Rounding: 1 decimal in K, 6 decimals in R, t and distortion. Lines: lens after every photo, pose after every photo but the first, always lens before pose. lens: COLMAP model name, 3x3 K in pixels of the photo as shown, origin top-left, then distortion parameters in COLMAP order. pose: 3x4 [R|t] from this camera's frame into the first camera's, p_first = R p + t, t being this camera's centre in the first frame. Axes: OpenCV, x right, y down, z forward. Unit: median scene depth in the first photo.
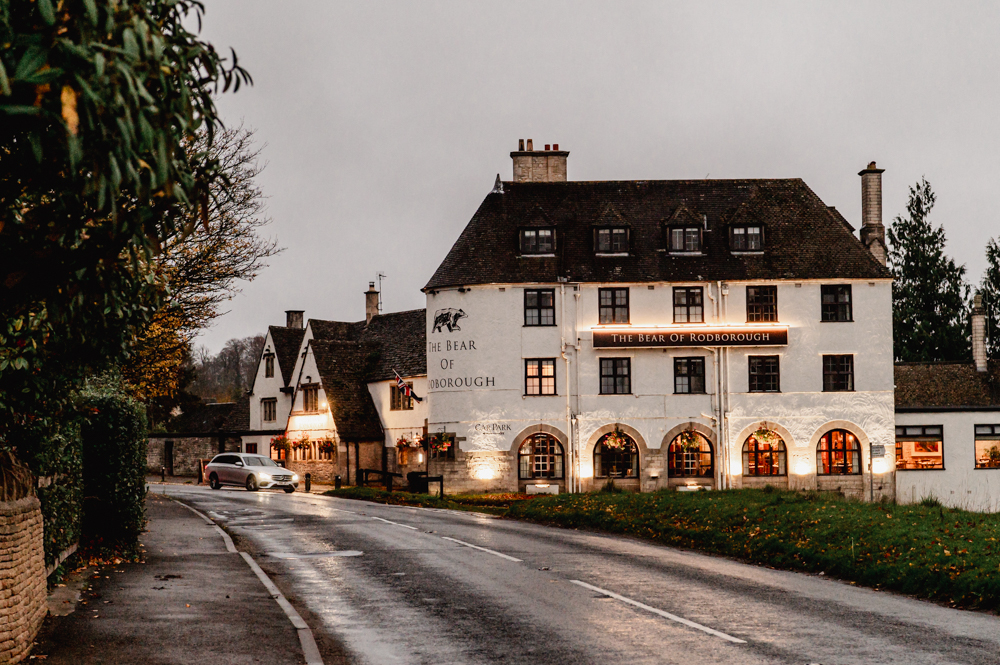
lens RADIAL K [[2026.7, 0, 500.2], [0, 2026.7, 329.2], [0, 0, 1]] dist [0.000473, 0.000000]
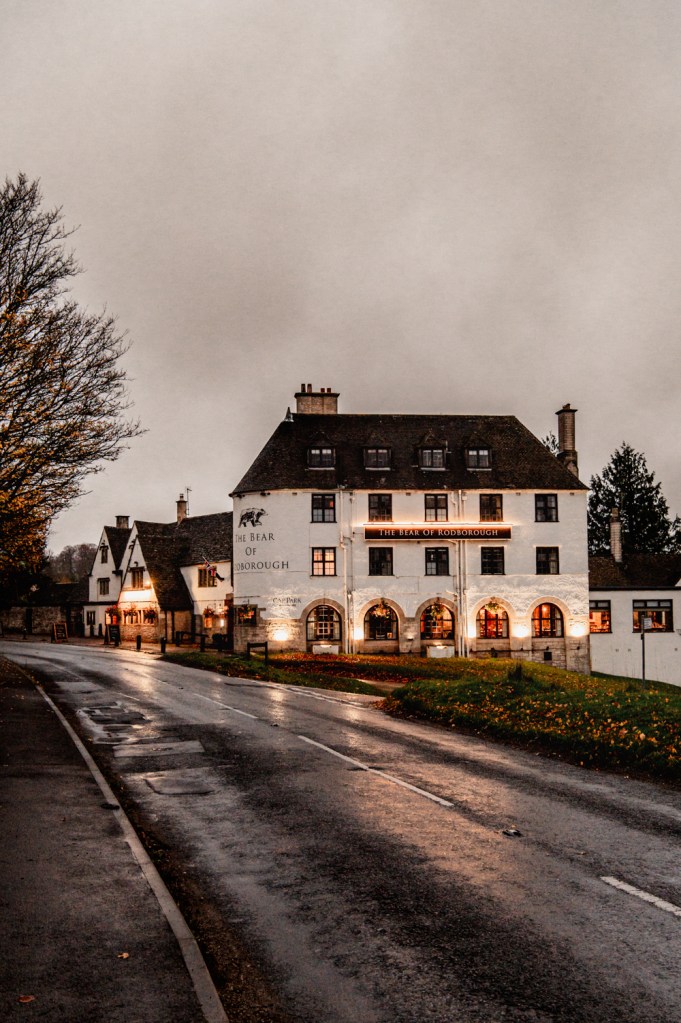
lens RADIAL K [[1137.3, 0, 332.7], [0, 1137.3, 532.7], [0, 0, 1]] dist [0.018390, 0.000000]
pose [[0.995088, 0.010219, 0.098470, -0.045985], [-0.009243, 0.999904, -0.010364, 0.012401], [-0.098566, 0.009403, 0.995086, 0.274672]]
